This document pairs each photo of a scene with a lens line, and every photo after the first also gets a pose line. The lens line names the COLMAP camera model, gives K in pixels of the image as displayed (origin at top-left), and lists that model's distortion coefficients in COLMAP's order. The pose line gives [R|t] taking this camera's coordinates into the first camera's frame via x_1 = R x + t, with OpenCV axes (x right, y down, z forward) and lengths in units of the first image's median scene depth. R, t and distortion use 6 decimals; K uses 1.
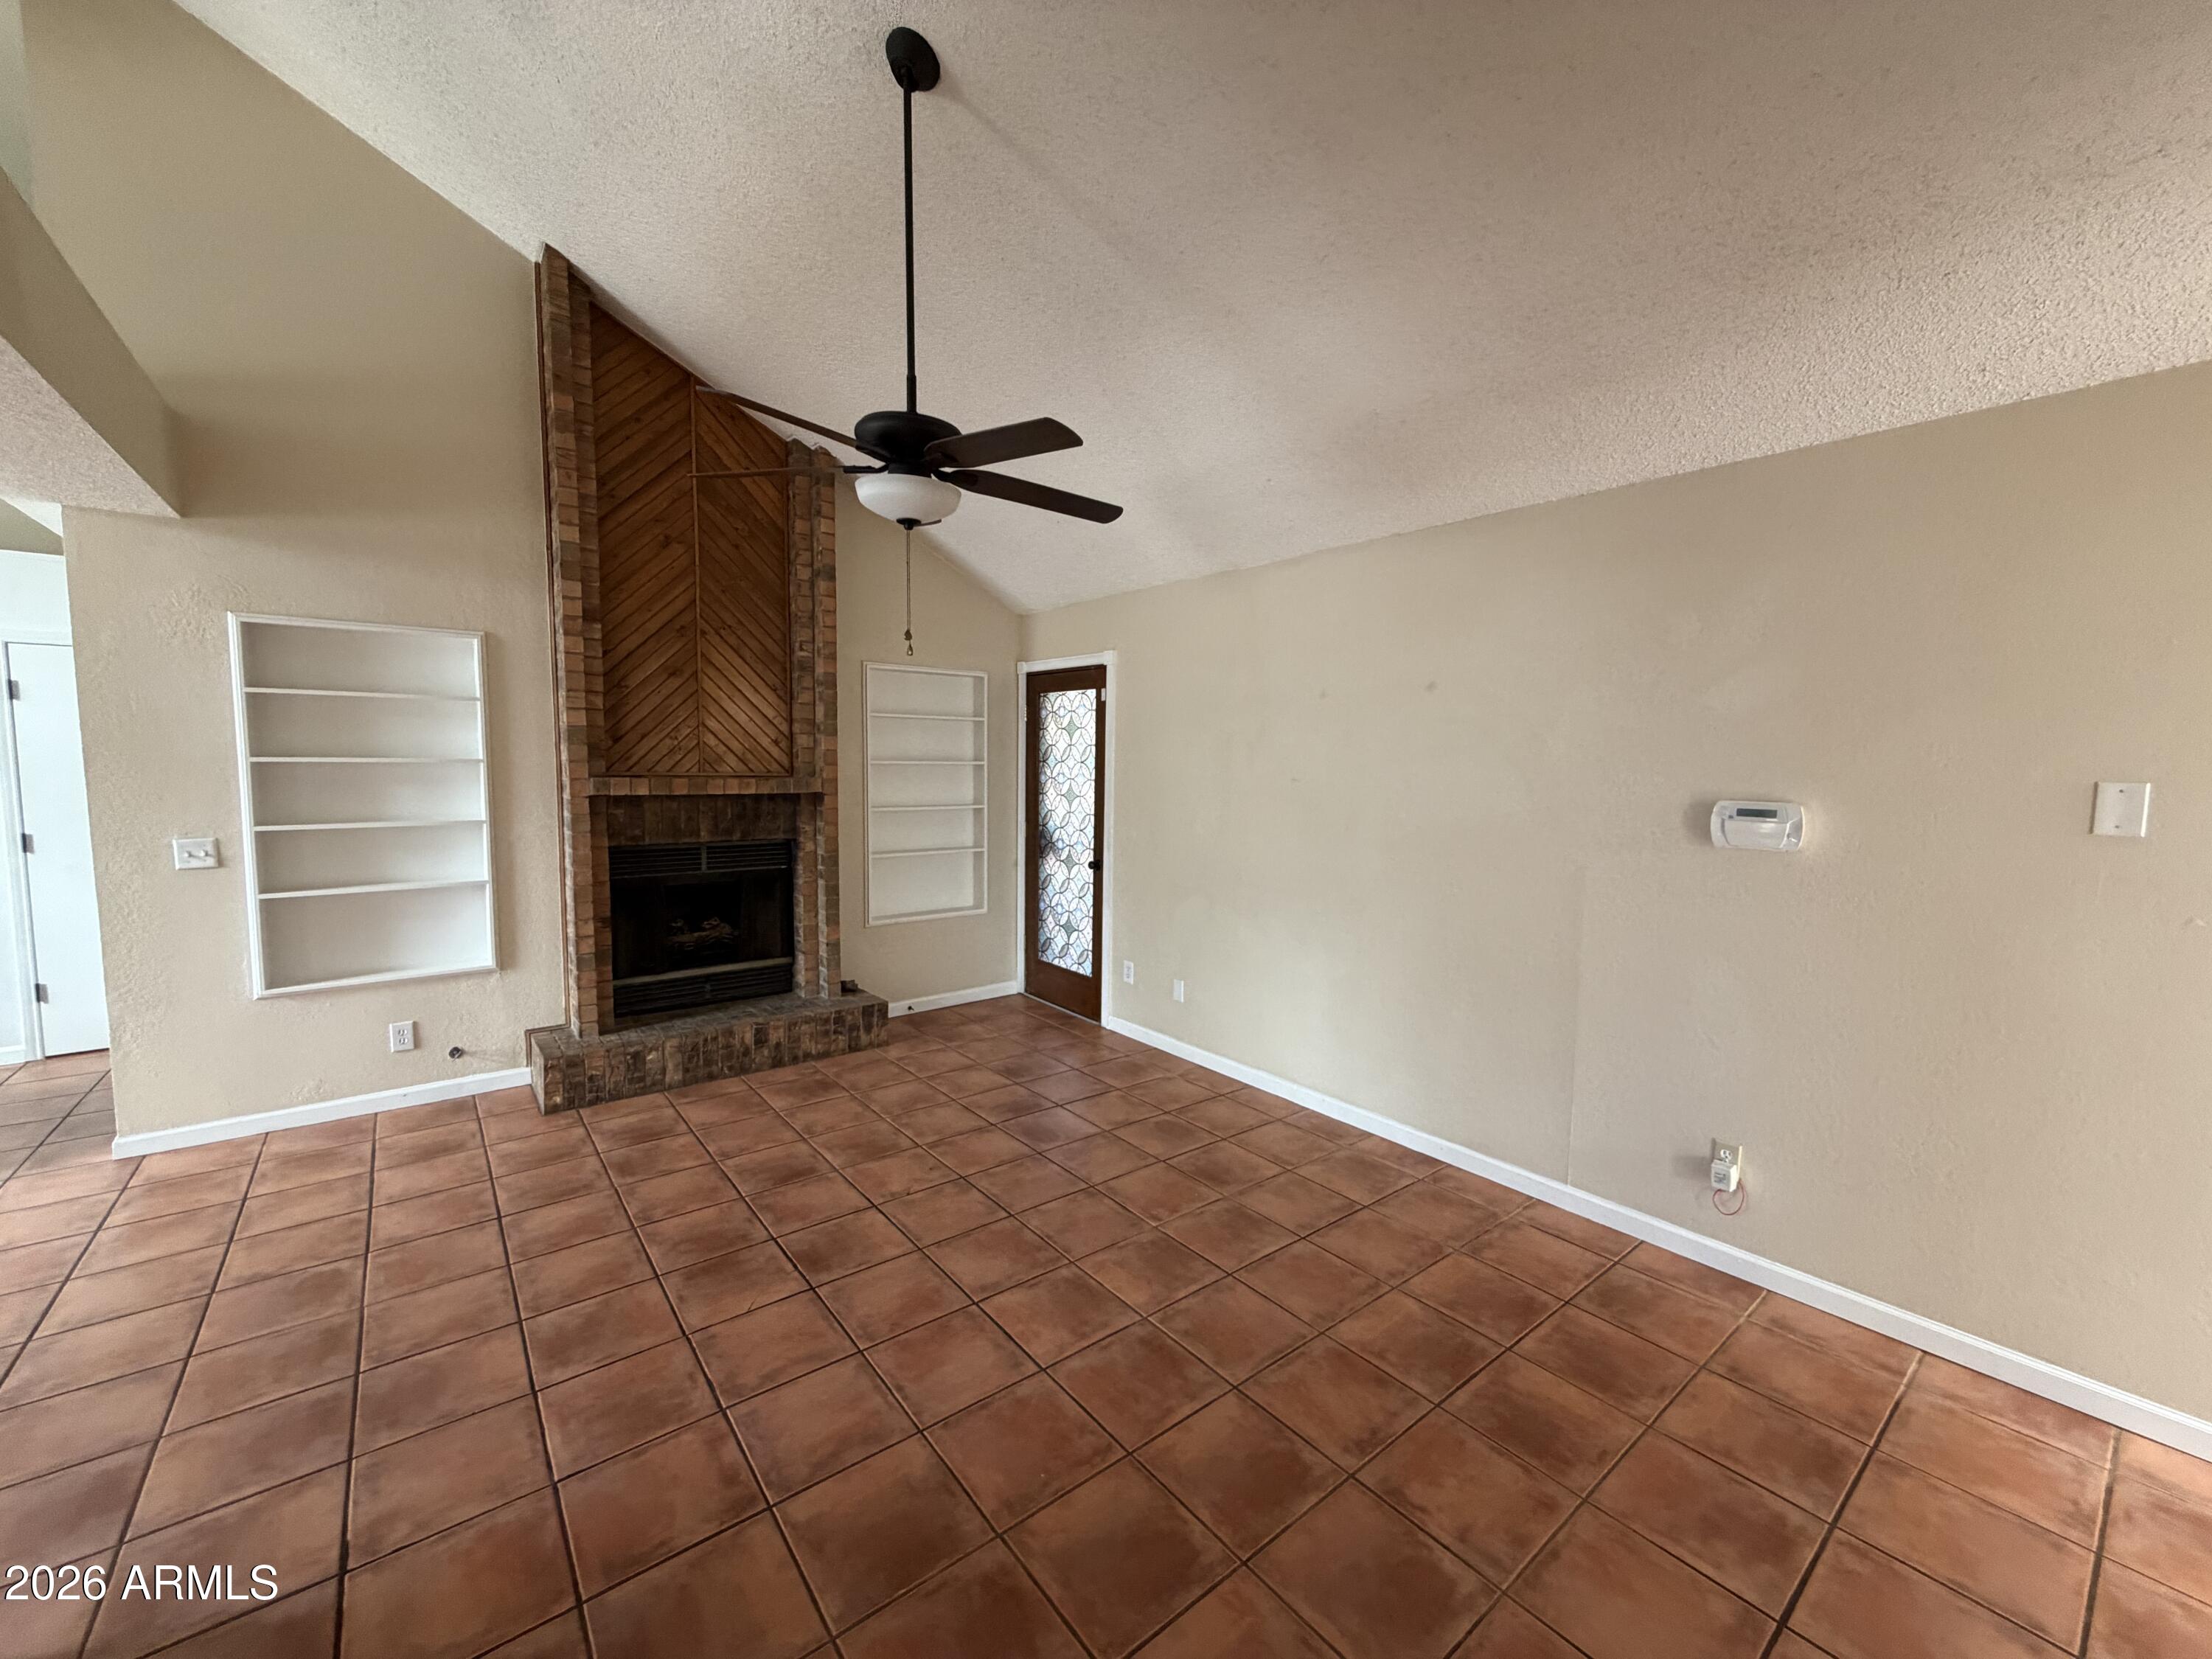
lens RADIAL K [[879.9, 0, 1101.9], [0, 879.9, 827.7], [0, 0, 1]] dist [-0.000769, -0.000316]
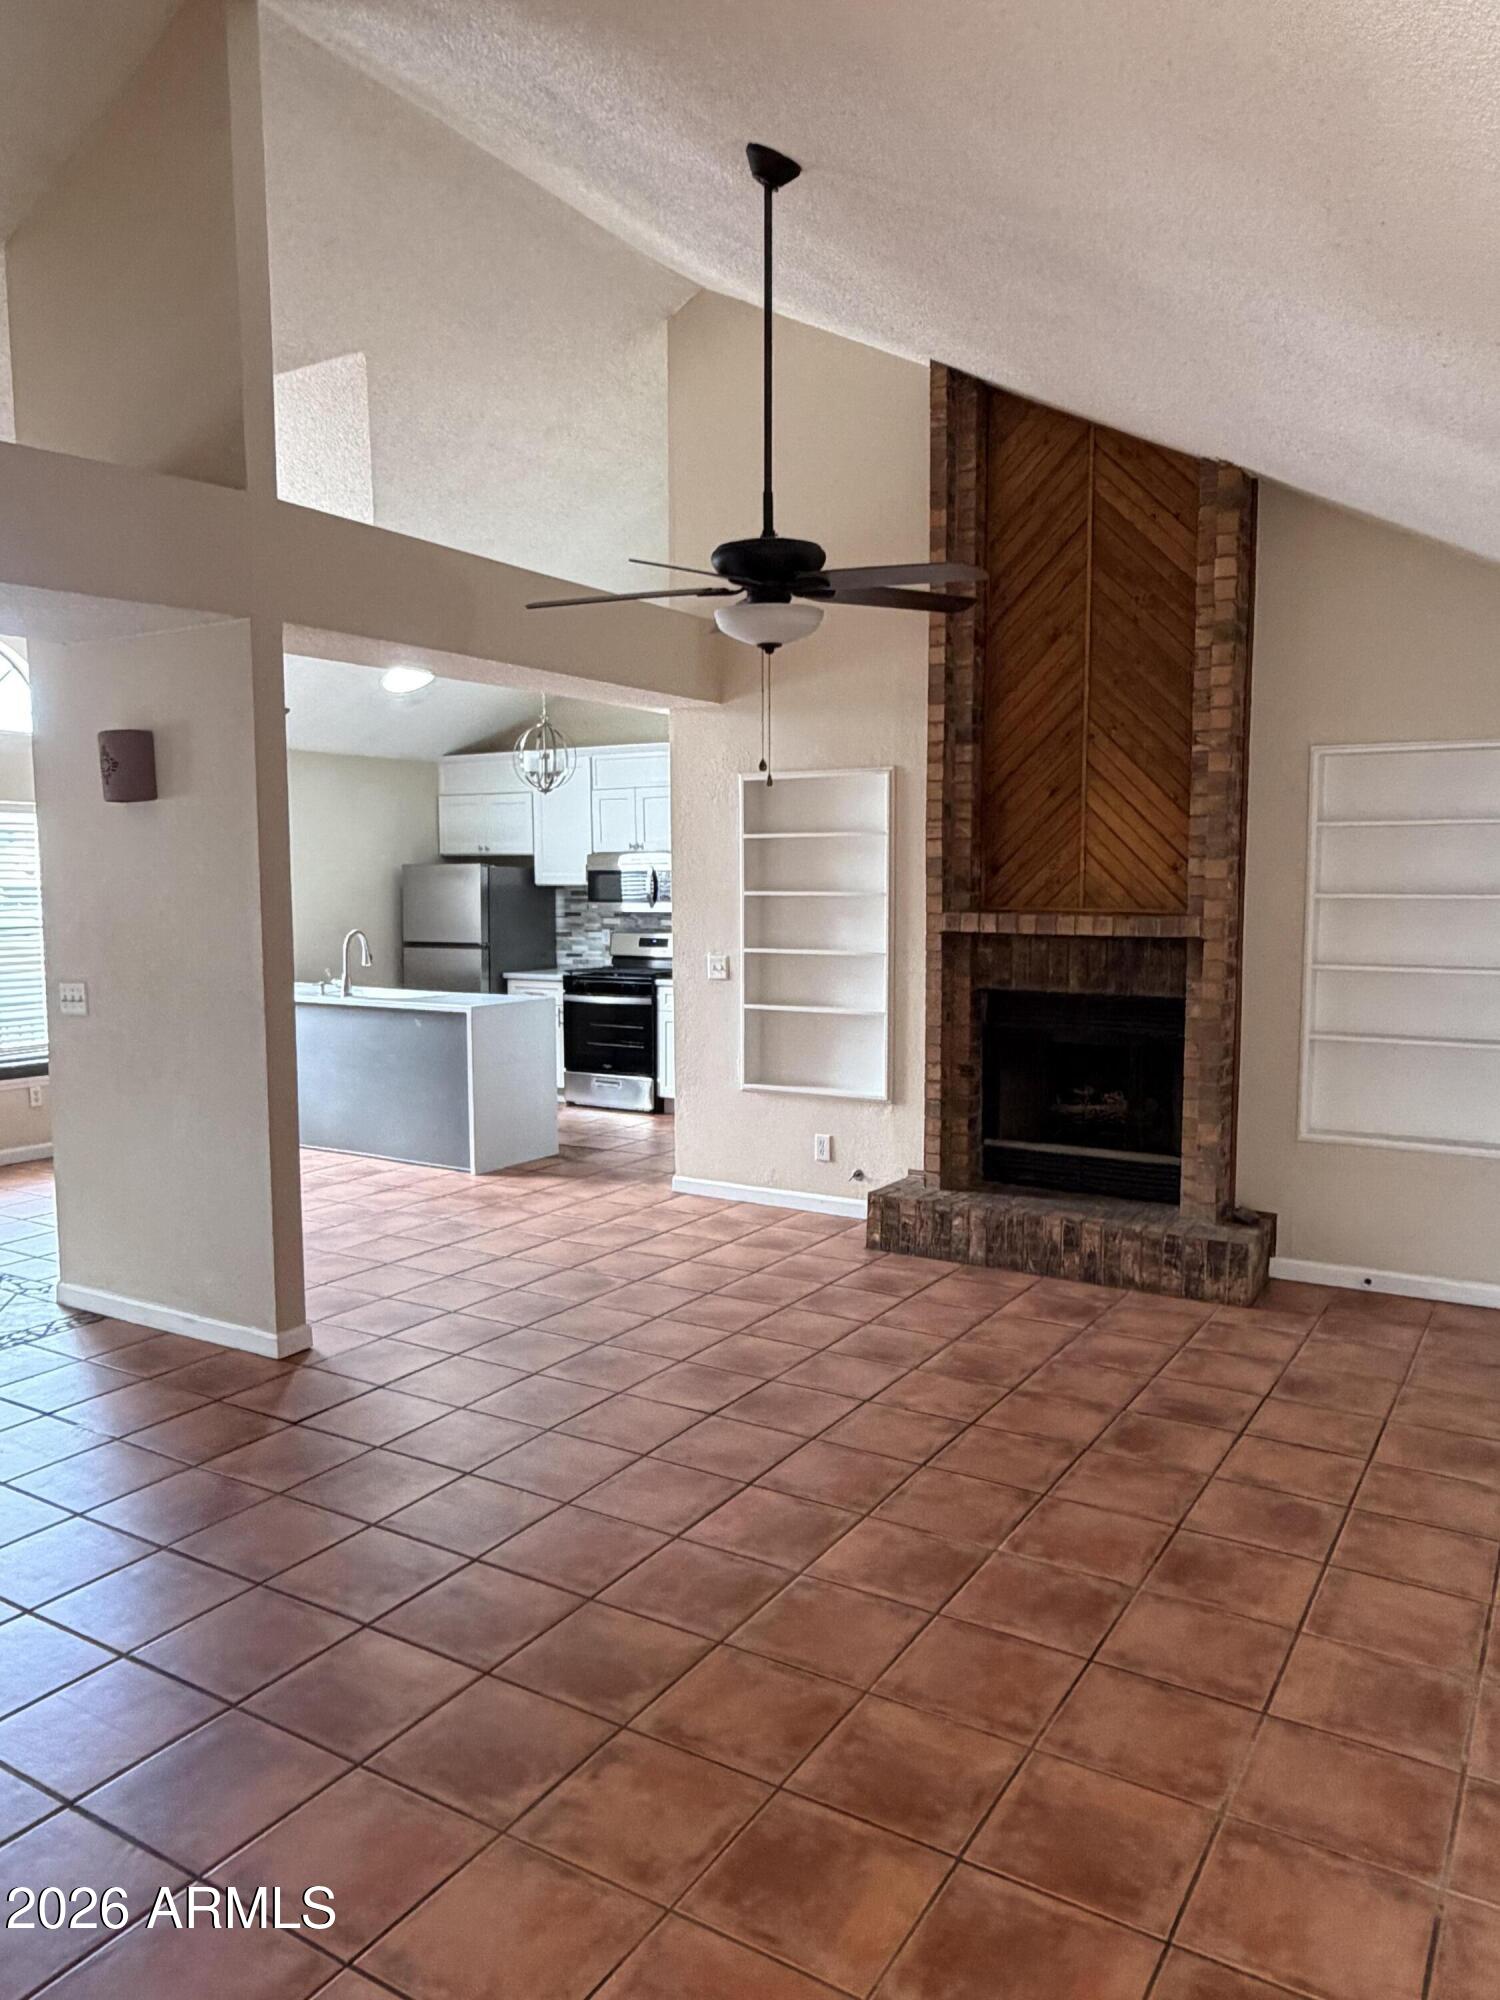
lens RADIAL K [[1406.7, 0, 746.1], [0, 1406.7, 1004.3], [0, 0, 1]] dist [0.000755, 0.000710]
pose [[0.340639, 0.075051, -0.937194, 0.749862], [-0.067487, 0.996189, 0.055247, -0.027479], [0.937769, 0.044429, 0.344406, 0.288257]]
